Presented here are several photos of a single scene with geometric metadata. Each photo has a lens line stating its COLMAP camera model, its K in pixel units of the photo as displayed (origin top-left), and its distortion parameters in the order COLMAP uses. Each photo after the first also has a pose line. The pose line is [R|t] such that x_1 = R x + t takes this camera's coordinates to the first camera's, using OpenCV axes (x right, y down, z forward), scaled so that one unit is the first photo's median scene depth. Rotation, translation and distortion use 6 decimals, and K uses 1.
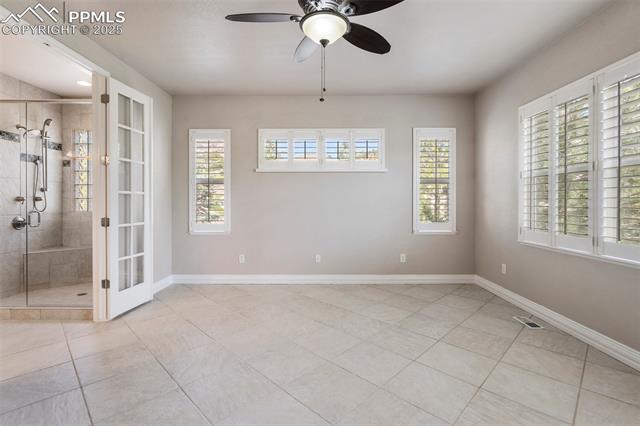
lens RADIAL K [[303.9, 0, 317.1], [0, 303.9, 203.9], [0, 0, 1]] dist [0.010683, -0.000396]
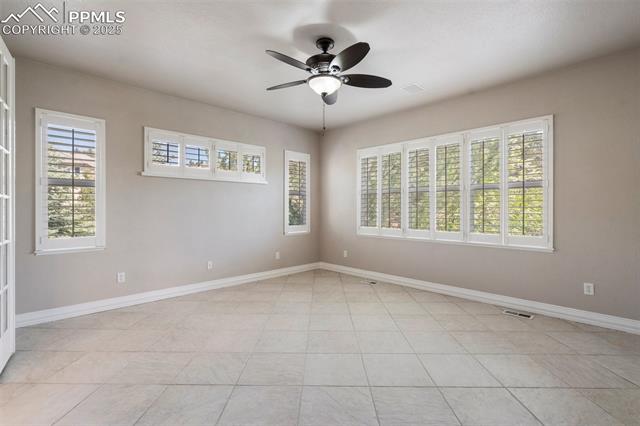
lens RADIAL K [[303.9, 0, 320.4], [0, 303.9, 210.8], [0, 0, 1]] dist [0.010683, -0.000396]
pose [[0.702314, -0.002881, 0.711861, -0.603974], [0.003254, 0.999994, 0.000837, -0.003292], [-0.711860, 0.001728, 0.702320, 0.026934]]
